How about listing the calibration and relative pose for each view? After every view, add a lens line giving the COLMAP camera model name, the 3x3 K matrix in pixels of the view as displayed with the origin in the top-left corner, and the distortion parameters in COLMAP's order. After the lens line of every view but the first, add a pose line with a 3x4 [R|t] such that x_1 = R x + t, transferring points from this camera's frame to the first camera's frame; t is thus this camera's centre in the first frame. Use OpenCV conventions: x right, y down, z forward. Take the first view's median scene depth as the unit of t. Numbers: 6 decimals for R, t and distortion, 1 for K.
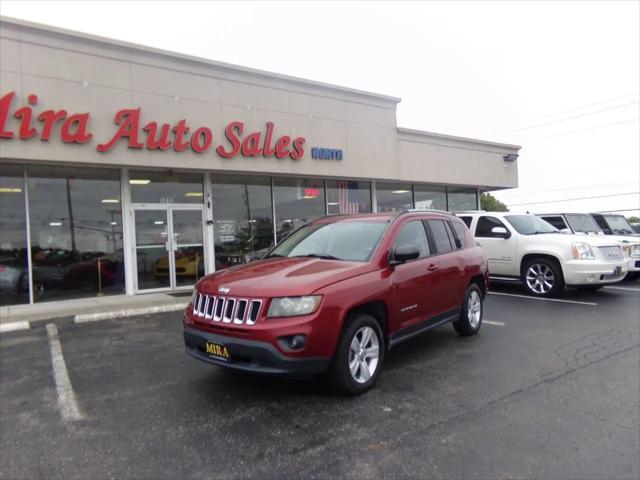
lens RADIAL K [[441.1, 0, 320.9], [0, 441.1, 242.8], [0, 0, 1]] dist [-0.027145, 0.051290]
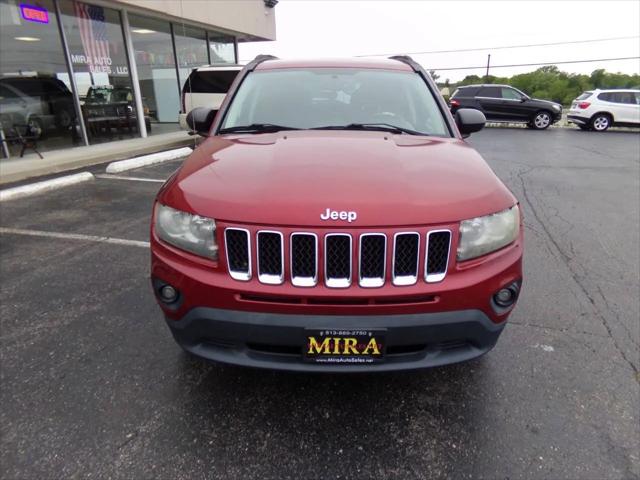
lens RADIAL K [[441.1, 0, 320.5], [0, 441.1, 242.0], [0, 0, 1]] dist [-0.027145, 0.051290]
pose [[0.789845, -0.175278, 0.587727, -0.181228], [-0.012265, 0.953586, 0.300871, -0.000318], [-0.613184, -0.244850, 0.751035, 0.245999]]
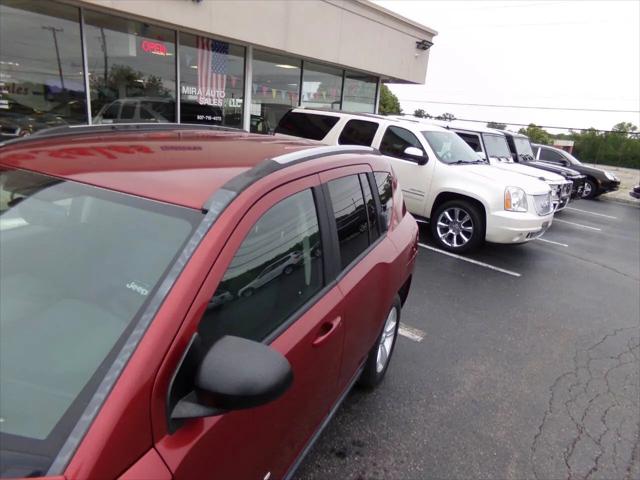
lens RADIAL K [[441.1, 0, 323.3], [0, 441.1, 251.4], [0, 0, 1]] dist [-0.027145, 0.051290]
pose [[0.957243, 0.046583, 0.285511, 0.066924], [-0.128600, 0.952591, 0.275740, -0.051006], [-0.259130, -0.300667, 0.917851, 0.324992]]
